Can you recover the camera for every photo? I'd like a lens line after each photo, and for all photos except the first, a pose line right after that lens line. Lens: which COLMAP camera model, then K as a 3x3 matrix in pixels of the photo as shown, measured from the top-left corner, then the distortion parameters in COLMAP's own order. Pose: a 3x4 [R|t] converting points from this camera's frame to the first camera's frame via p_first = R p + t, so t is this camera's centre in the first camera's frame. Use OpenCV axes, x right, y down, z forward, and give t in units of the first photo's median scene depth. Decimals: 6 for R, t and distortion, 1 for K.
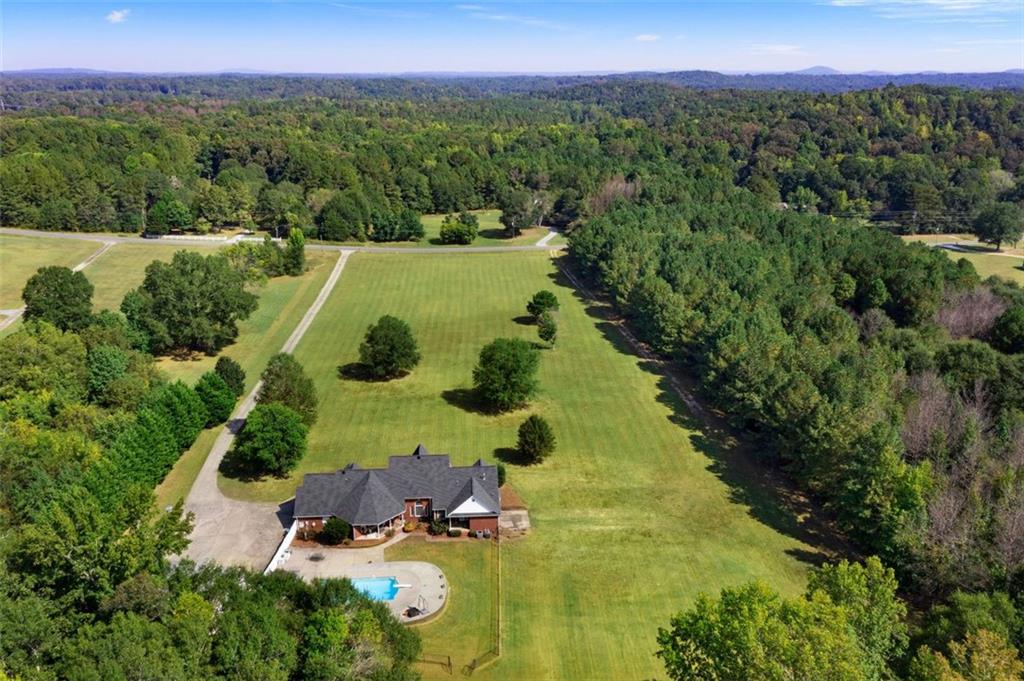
lens RADIAL K [[867.0, 0, 512.0], [0, 867.0, 340.5], [0, 0, 1]] dist [0.000092, -0.001816]
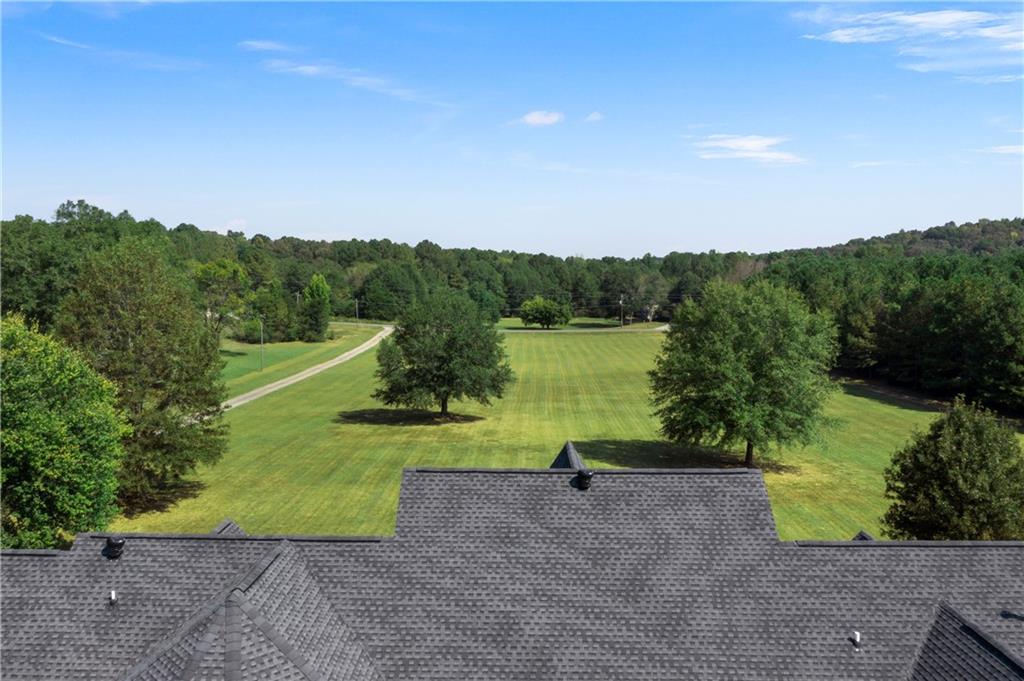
lens RADIAL K [[867.0, 0, 512.0], [0, 867.0, 340.5], [0, 0, 1]] dist [0.000092, -0.001816]
pose [[0.997365, 0.012112, -0.071526, -0.045966], [-0.026701, 0.978041, -0.206697, 0.060441], [0.067452, 0.208063, 0.975787, 0.350734]]
